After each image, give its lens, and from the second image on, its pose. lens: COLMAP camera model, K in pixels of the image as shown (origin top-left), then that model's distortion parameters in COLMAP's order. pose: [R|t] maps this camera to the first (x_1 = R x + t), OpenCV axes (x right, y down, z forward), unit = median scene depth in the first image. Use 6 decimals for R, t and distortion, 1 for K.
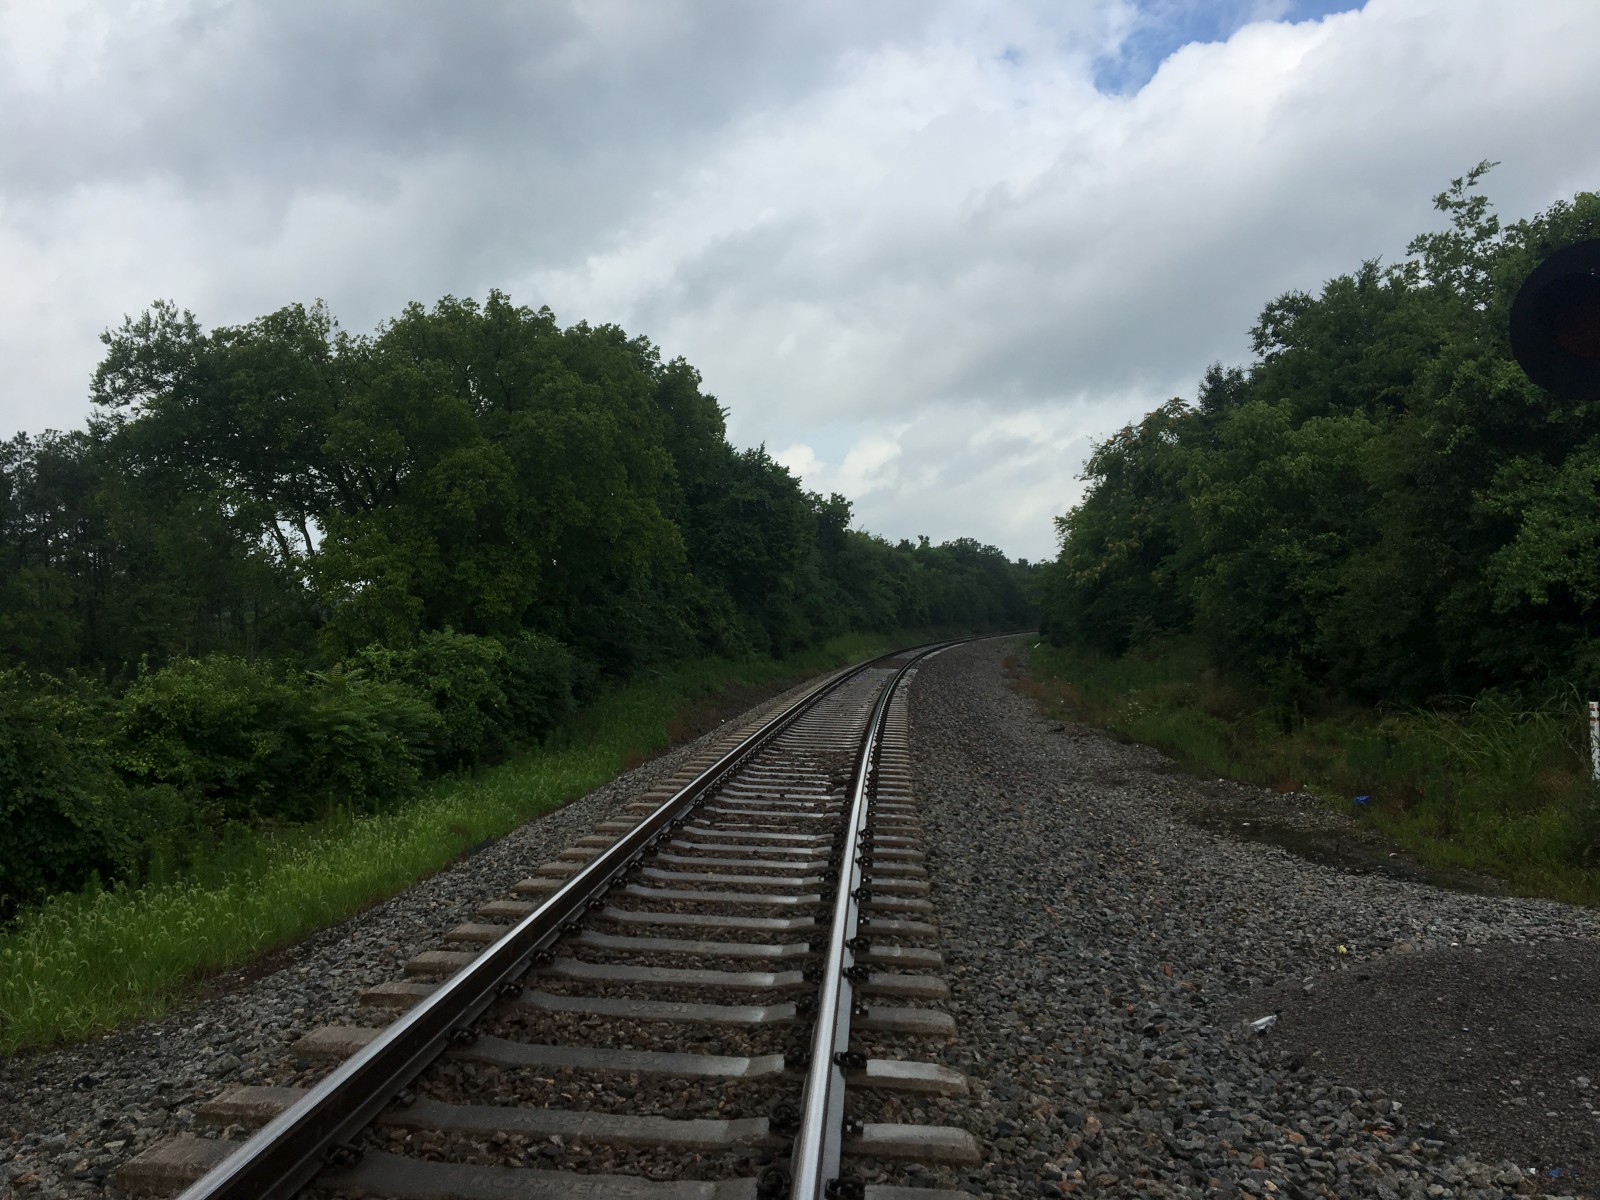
lens RADIAL K [[1342.9, 0, 769.1], [0, 1342.9, 600.8], [0, 0, 1]] dist [0.071255, -0.114772]
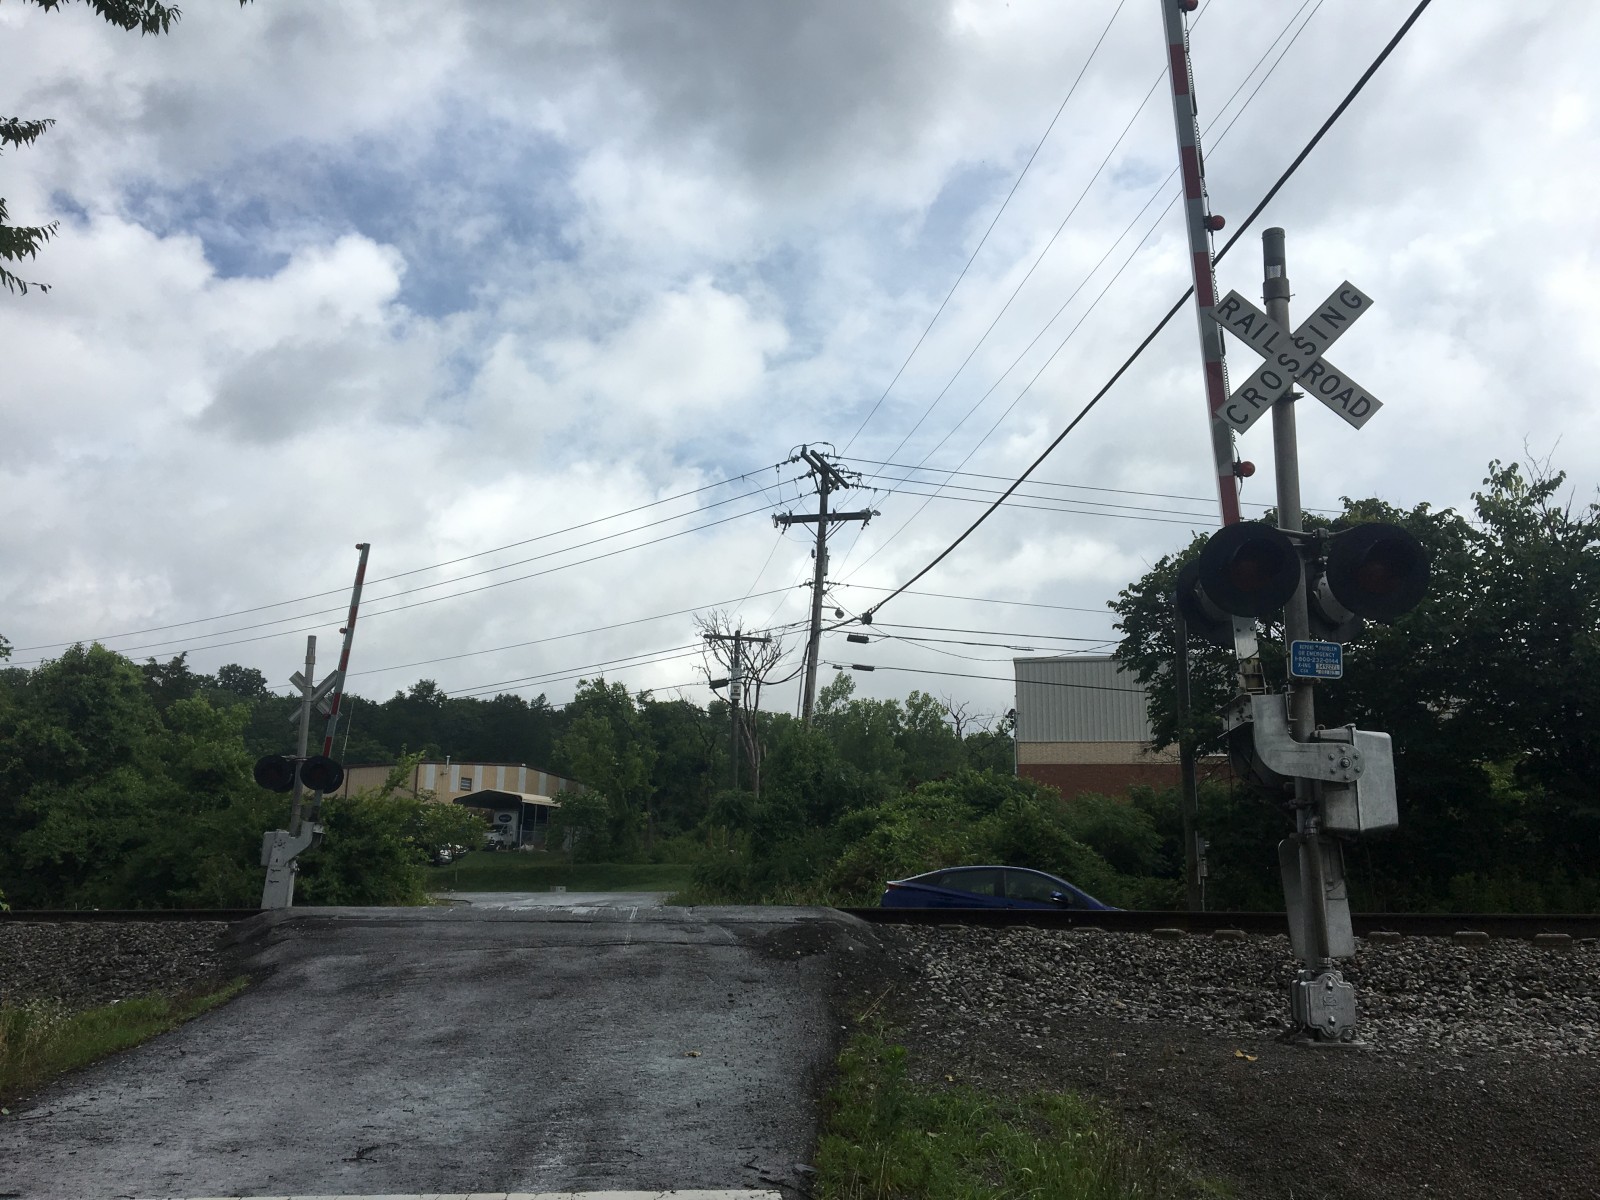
lens RADIAL K [[1342.9, 0, 769.1], [0, 1342.9, 600.8], [0, 0, 1]] dist [0.071255, -0.114772]
pose [[0.379458, 0.250915, 0.890535, -0.531406], [-0.038242, 0.965954, -0.255870, 0.062529], [-0.924418, 0.063036, 0.376135, -0.412675]]
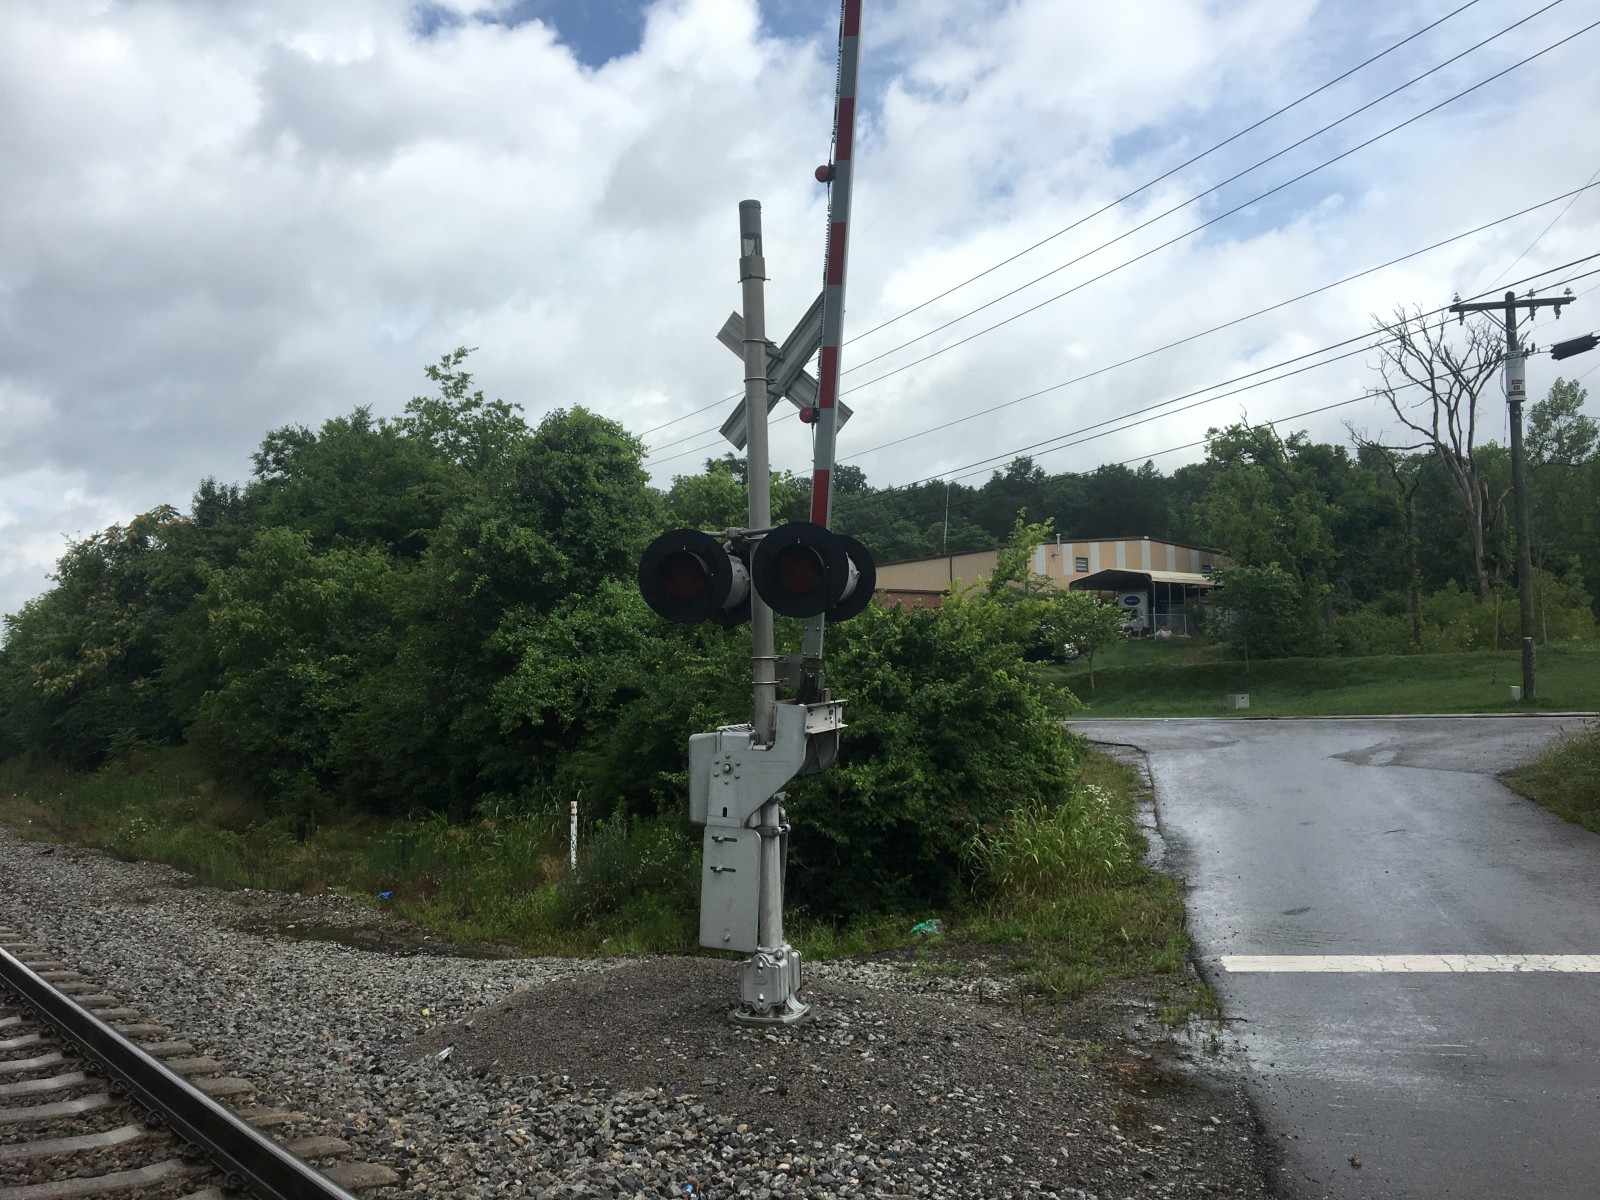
lens RADIAL K [[1342.9, 0, 769.1], [0, 1342.9, 600.8], [0, 0, 1]] dist [0.071255, -0.114772]
pose [[0.740514, 0.066536, 0.668739, -0.073704], [-0.012814, 0.996304, -0.084938, -0.005727], [-0.671918, 0.054328, 0.738630, -0.052427]]
